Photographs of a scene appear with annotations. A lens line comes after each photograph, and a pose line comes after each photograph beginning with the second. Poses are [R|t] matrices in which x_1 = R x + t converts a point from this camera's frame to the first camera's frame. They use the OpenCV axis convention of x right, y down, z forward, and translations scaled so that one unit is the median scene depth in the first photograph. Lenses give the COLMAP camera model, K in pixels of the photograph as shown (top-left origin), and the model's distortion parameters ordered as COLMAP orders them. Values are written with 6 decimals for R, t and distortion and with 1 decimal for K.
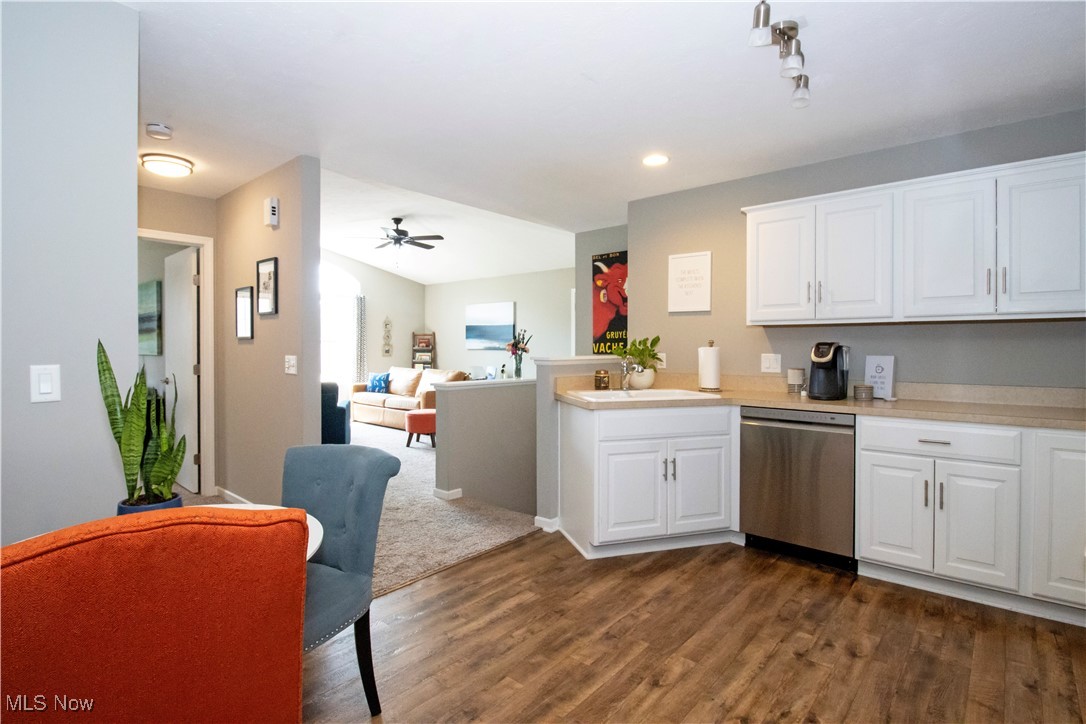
lens RADIAL K [[530.9, 0, 542.1], [0, 530.9, 353.6], [0, 0, 1]] dist [0.000550, -0.012018]
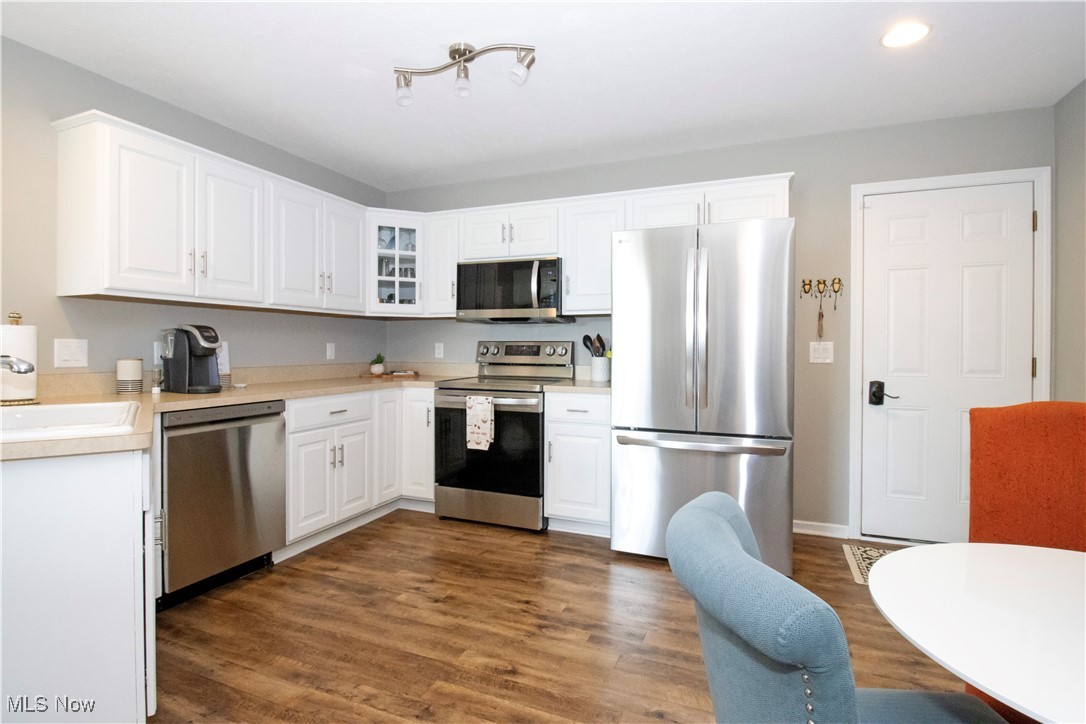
lens RADIAL K [[530.9, 0, 539.2], [0, 530.9, 356.2], [0, 0, 1]] dist [0.000550, -0.012018]
pose [[-0.318296, -0.017261, 0.947834, -0.409880], [0.008514, 0.999742, 0.021065, 0.014393], [-0.947953, 0.014775, -0.318067, 0.720834]]
